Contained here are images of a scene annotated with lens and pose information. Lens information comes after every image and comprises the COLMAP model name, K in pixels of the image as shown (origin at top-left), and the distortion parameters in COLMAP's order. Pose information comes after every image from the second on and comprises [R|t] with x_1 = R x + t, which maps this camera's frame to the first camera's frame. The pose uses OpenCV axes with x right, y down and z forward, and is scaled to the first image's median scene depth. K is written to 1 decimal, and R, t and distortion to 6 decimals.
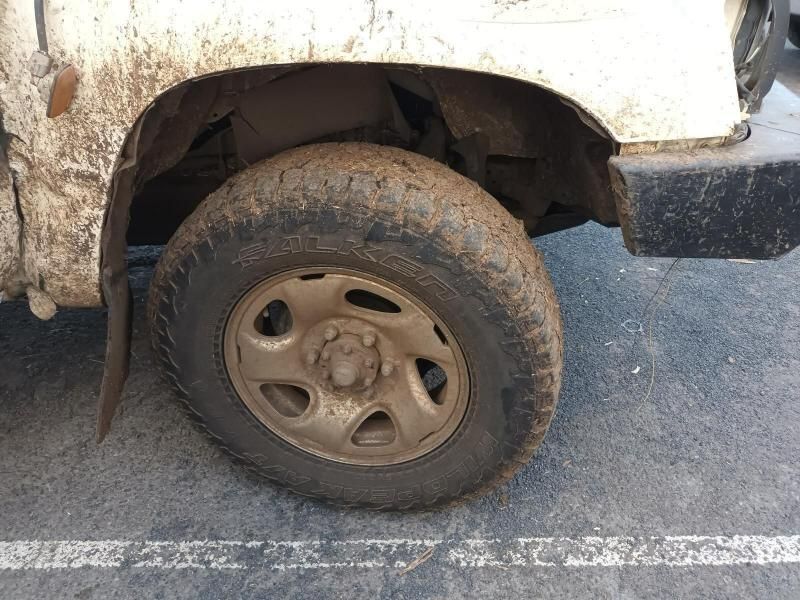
lens RADIAL K [[605.2, 0, 403.1], [0, 605.2, 303.3], [0, 0, 1]] dist [0.038494, -0.052718]
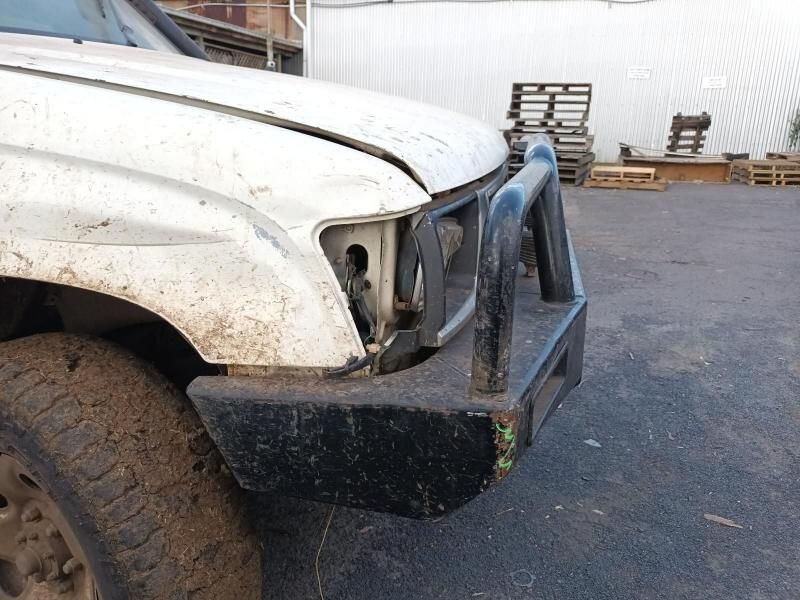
lens RADIAL K [[605.2, 0, 401.6], [0, 605.2, 298.0], [0, 0, 1]] dist [0.038494, -0.052718]
pose [[0.949444, 0.079162, -0.303792, 0.896270], [-0.166236, 0.947658, -0.272597, -0.142993], [0.266312, 0.309317, 0.912908, 0.161315]]
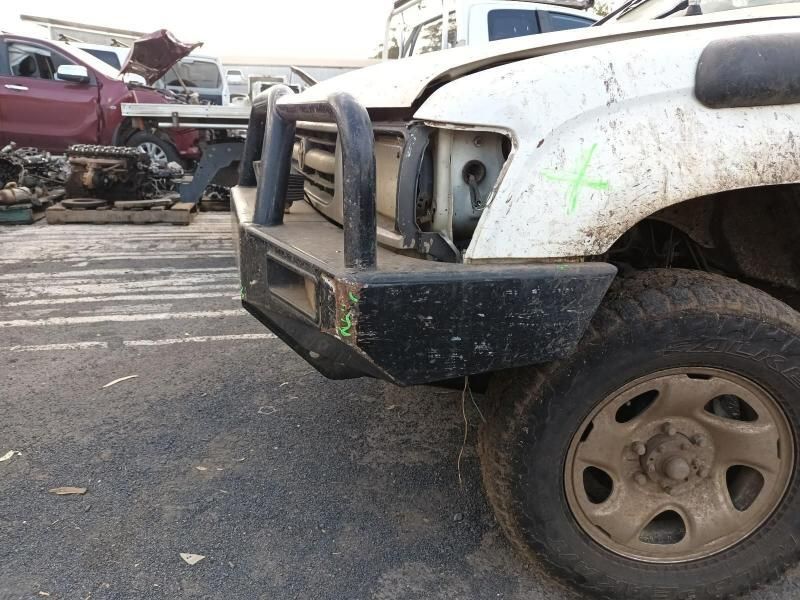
lens RADIAL K [[605.2, 0, 398.1], [0, 605.2, 302.0], [0, 0, 1]] dist [0.038494, -0.052718]
pose [[-0.983730, 0.012074, -0.179245, 0.679304], [-0.132785, 0.623173, 0.770729, -2.063309], [0.121006, 0.781991, -0.611431, 3.193885]]
